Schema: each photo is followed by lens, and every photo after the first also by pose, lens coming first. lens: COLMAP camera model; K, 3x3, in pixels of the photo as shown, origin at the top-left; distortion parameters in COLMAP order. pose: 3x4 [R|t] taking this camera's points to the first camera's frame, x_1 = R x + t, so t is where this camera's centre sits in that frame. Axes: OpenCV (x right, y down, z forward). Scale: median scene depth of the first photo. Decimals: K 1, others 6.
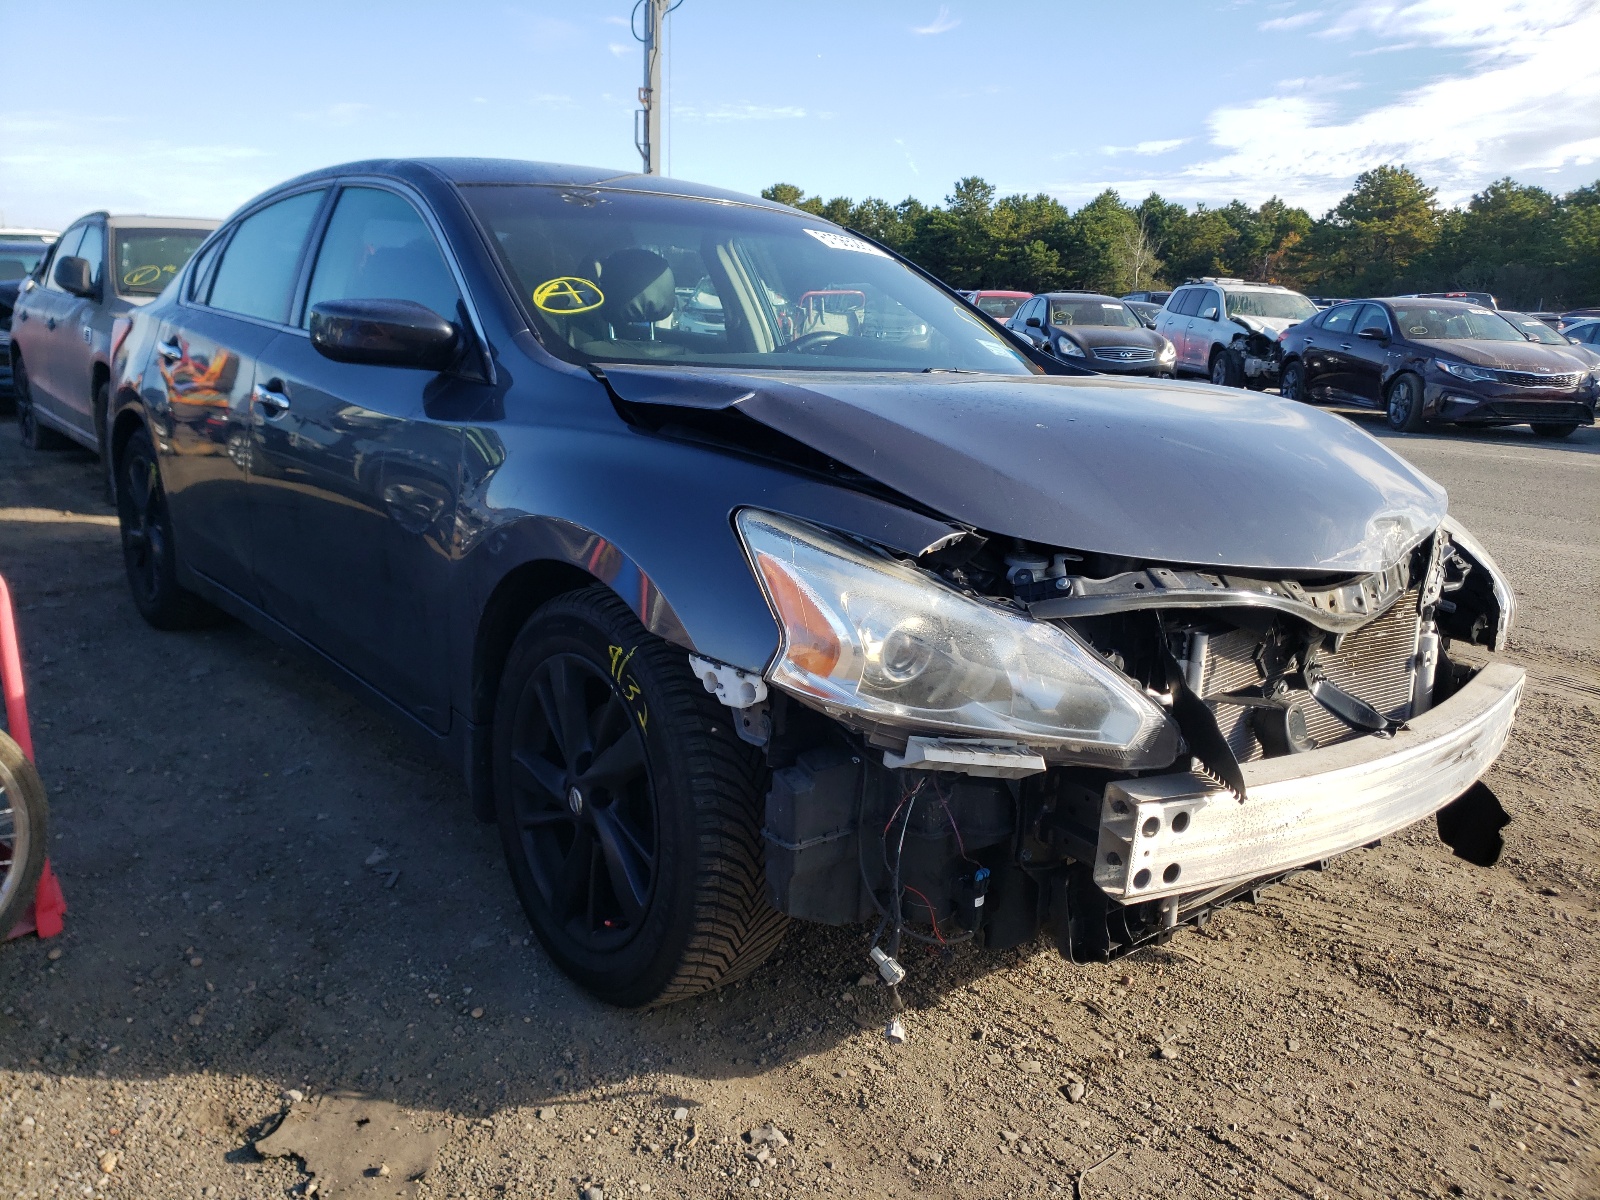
lens RADIAL K [[1313.5, 0, 800.0], [0, 1313.5, 600.0], [0, 0, 1]] dist [0.028618, -0.005580]
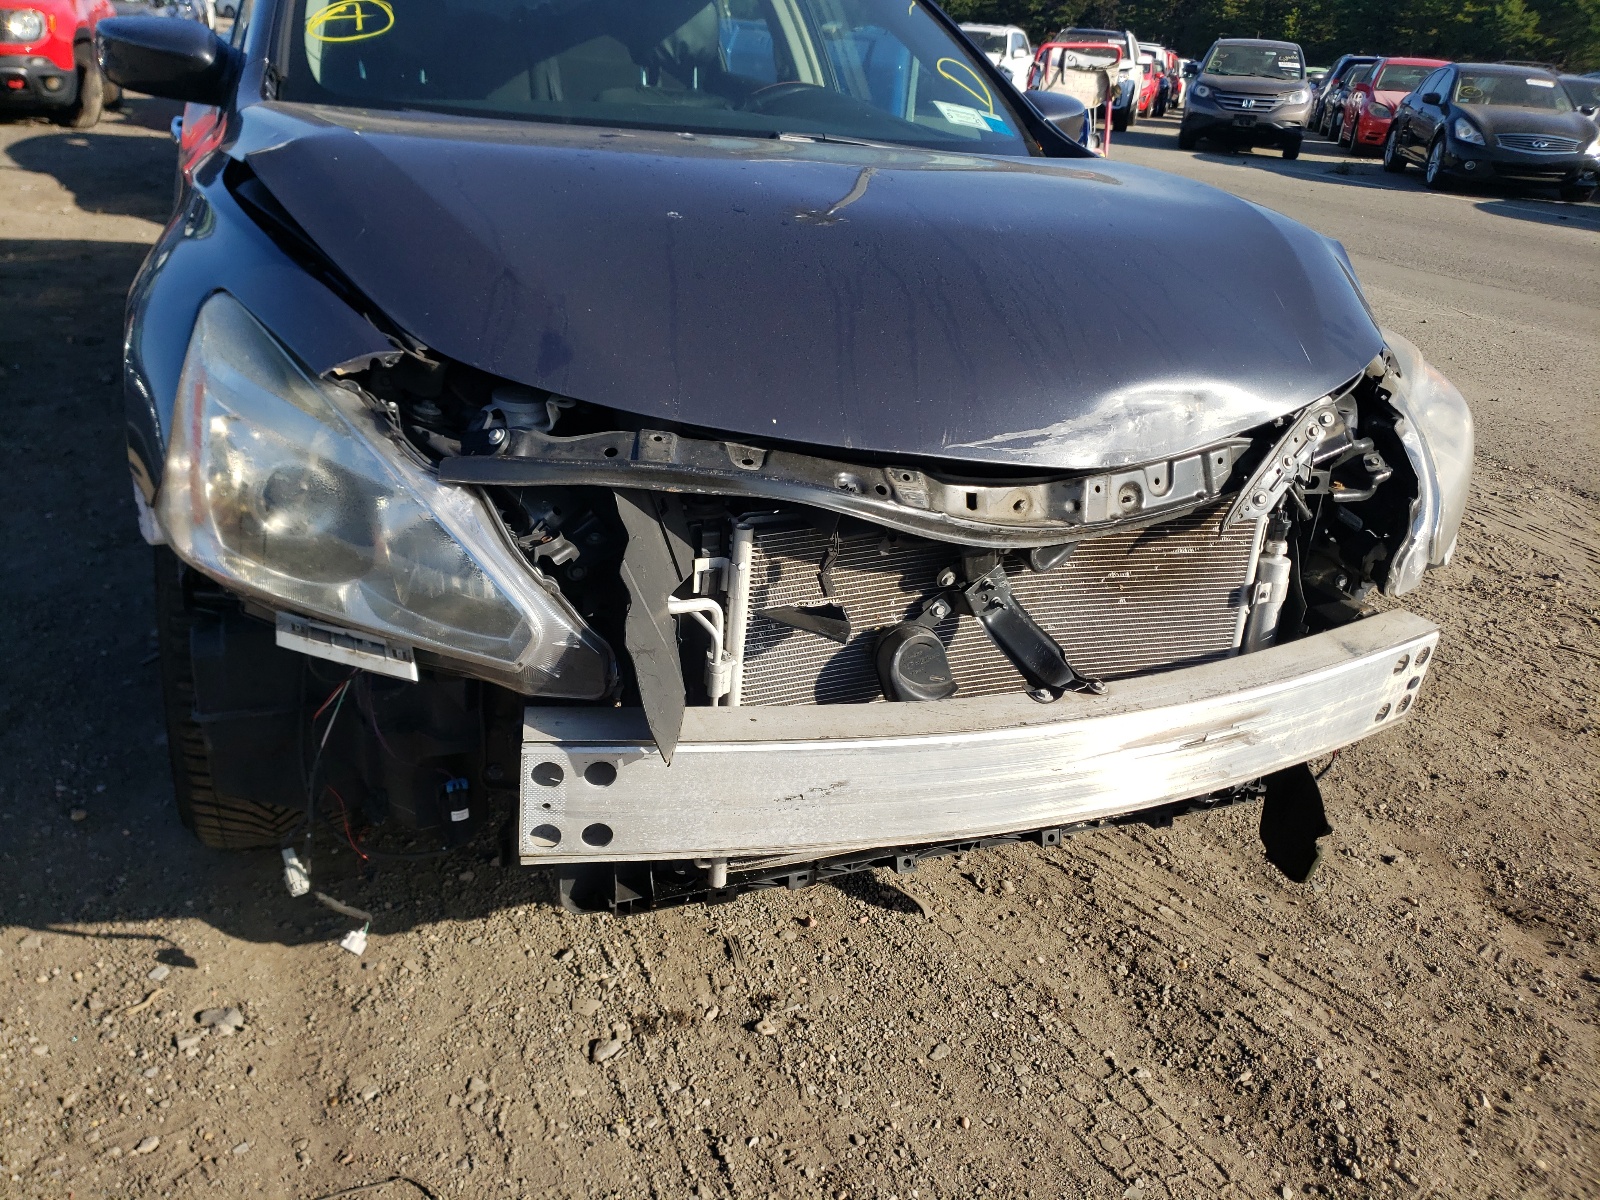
lens RADIAL K [[1307.2, 0, 793.6], [0, 1307.2, 604.4], [0, 0, 1]] dist [0.044248, -0.059948]
pose [[0.950195, 0.150709, -0.272793, 0.422057], [-0.102187, 0.977574, 0.184139, -0.053507], [0.294426, -0.147092, 0.944286, 0.249967]]
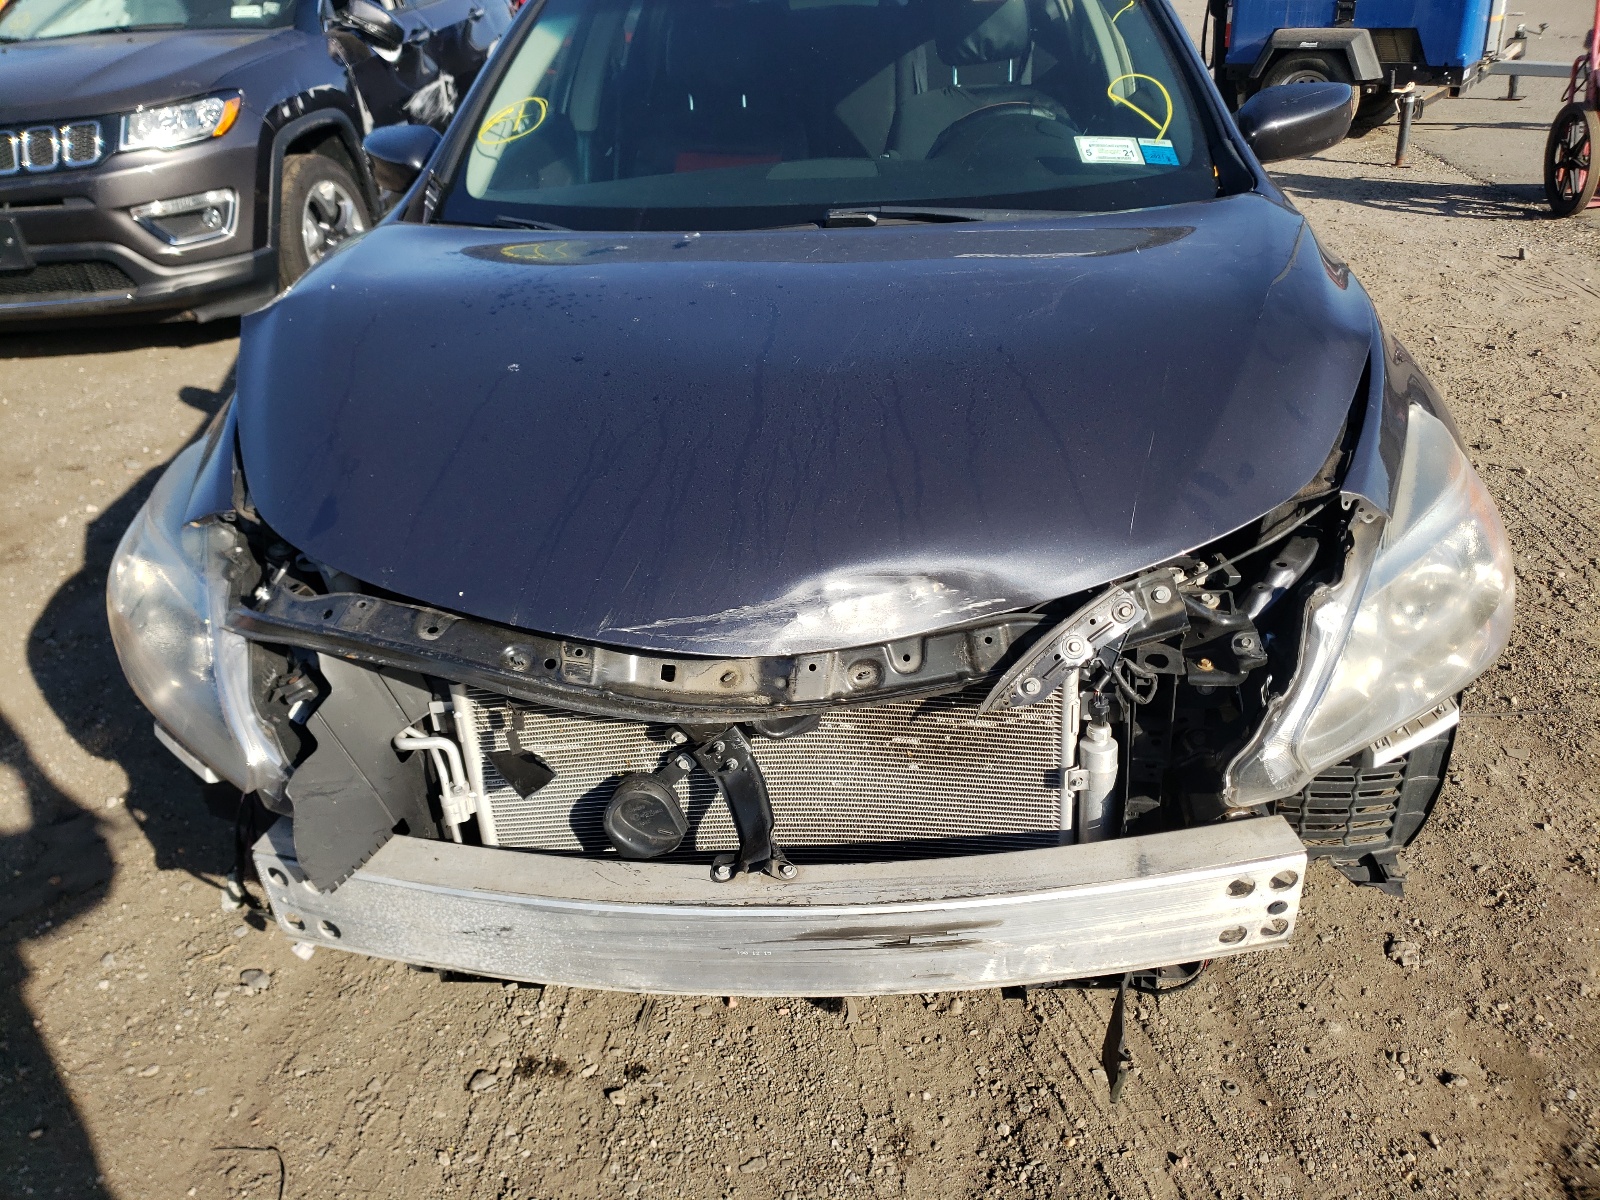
lens RADIAL K [[1313.5, 0, 800.0], [0, 1313.5, 600.0], [0, 0, 1]] dist [0.028618, -0.005580]
pose [[0.697394, 0.251531, -0.671099, 0.774714], [-0.059788, 0.953544, 0.295262, -0.215075], [0.714189, -0.165791, 0.680035, 0.478962]]
